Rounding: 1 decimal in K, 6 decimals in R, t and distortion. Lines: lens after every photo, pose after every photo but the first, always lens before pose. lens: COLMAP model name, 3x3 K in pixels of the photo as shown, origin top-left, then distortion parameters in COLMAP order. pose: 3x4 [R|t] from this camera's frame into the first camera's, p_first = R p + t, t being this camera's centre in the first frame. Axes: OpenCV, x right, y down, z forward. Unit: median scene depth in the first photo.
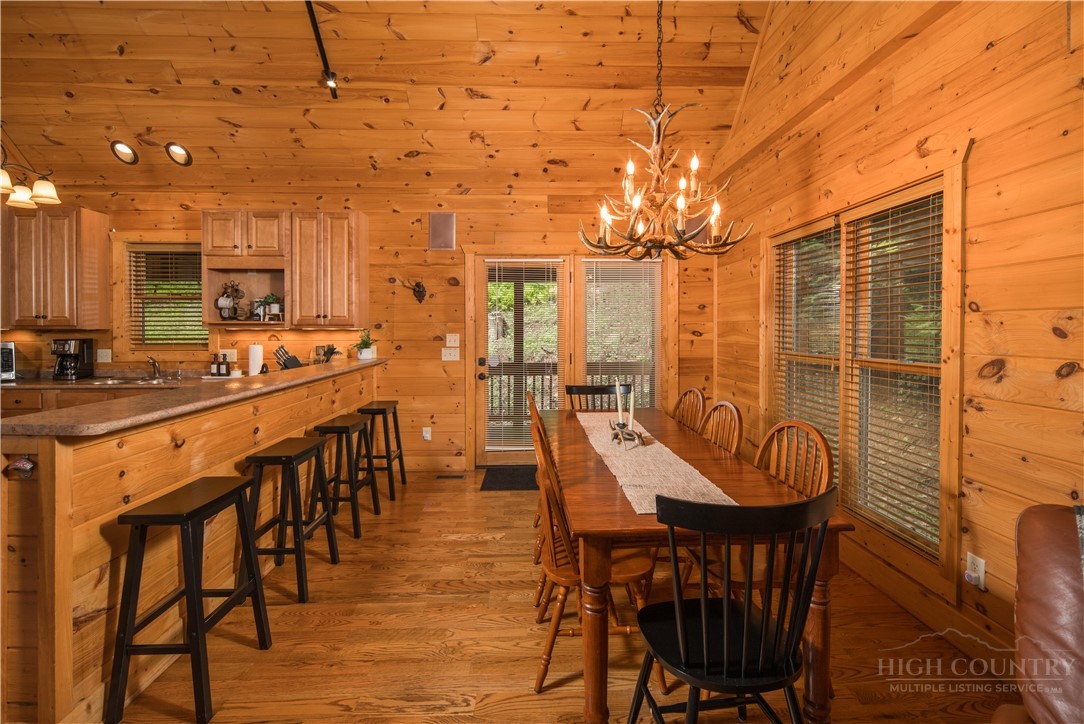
lens RADIAL K [[491.4, 0, 546.3], [0, 491.4, 335.7], [0, 0, 1]] dist [0.001800, -0.000211]
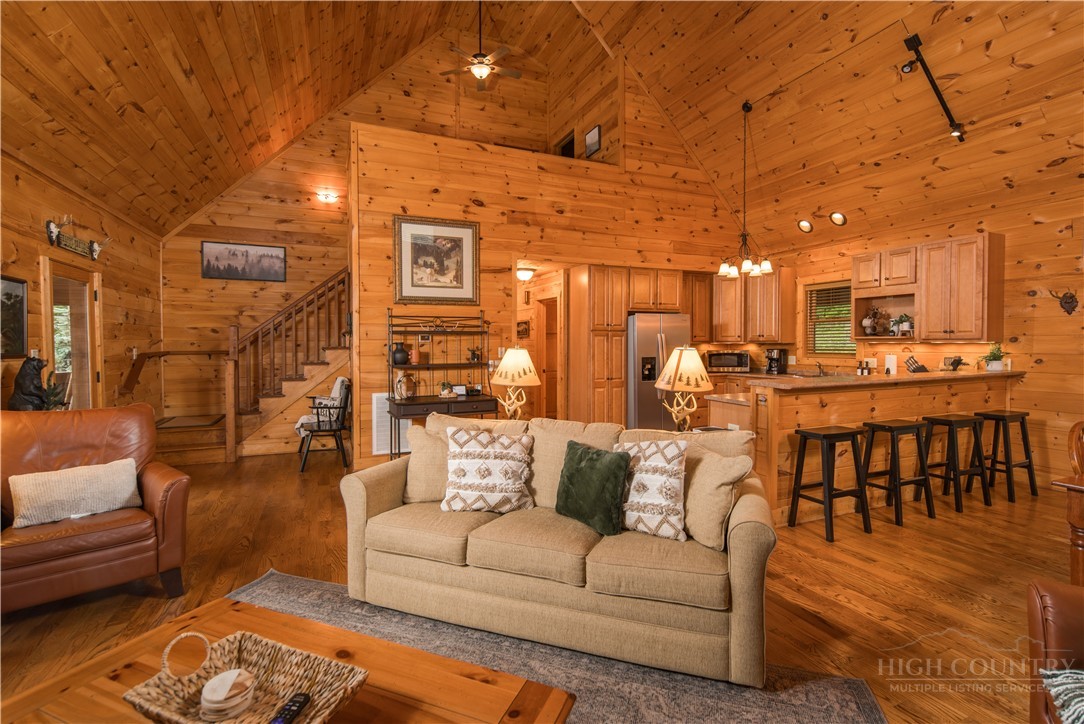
lens RADIAL K [[498.8, 0, 544.6], [0, 498.8, 353.2], [0, 0, 1]] dist [-0.000475, -0.000645]
pose [[0.367265, 0.017811, -0.929946, 0.284548], [-0.010011, 0.999834, 0.015196, 0.003590], [0.930062, 0.003729, 0.367382, -0.311076]]
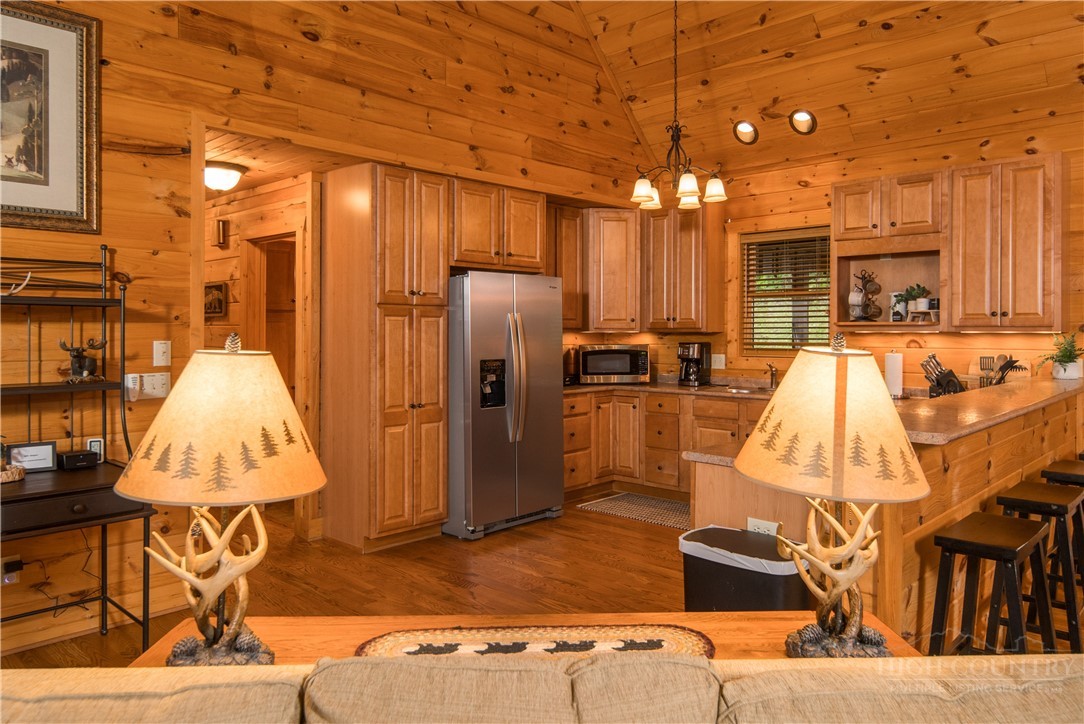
lens RADIAL K [[746.1, 0, 546.4], [0, 746.1, 333.4], [0, 0, 1]] dist [0.001835, 0.001511]
pose [[0.694704, 0.003137, -0.719289, -0.140909], [-0.011250, 0.999916, -0.006504, 0.002176], [0.719208, 0.012610, 0.694681, -0.186672]]
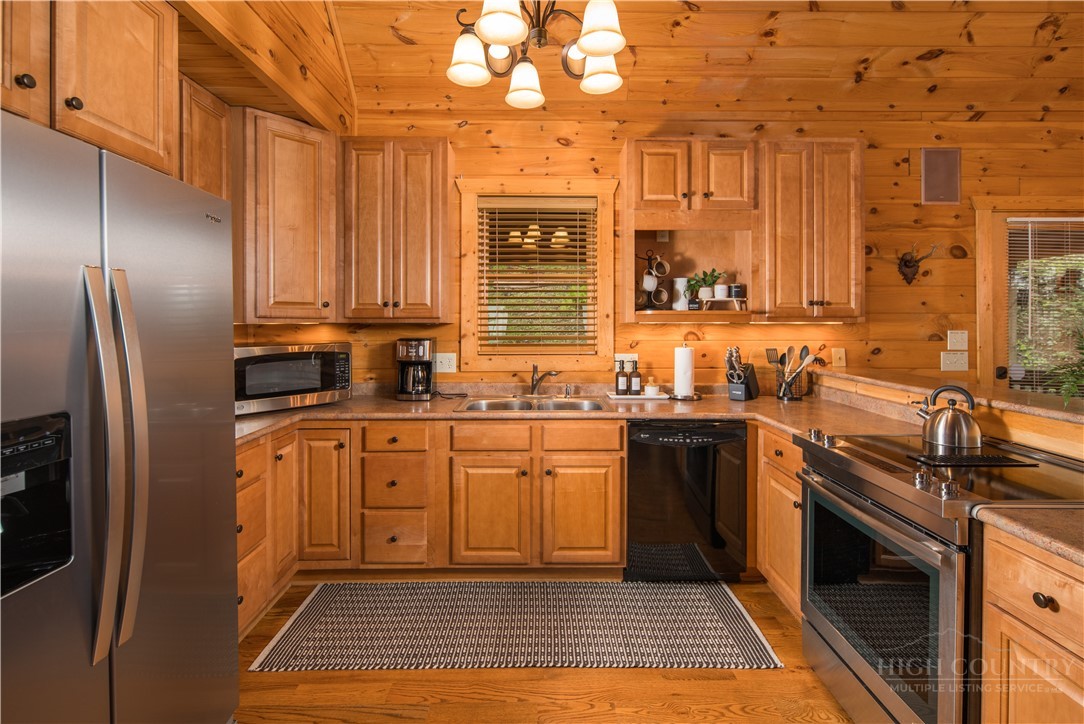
lens RADIAL K [[497.7, 0, 545.8], [0, 497.7, 325.2], [0, 0, 1]] dist [0.001071, -0.000169]
pose [[0.999726, 0.000616, -0.023383, -0.785574], [-0.000852, 0.999949, -0.010084, -0.003827], [0.023375, 0.010101, 0.999676, 0.338405]]
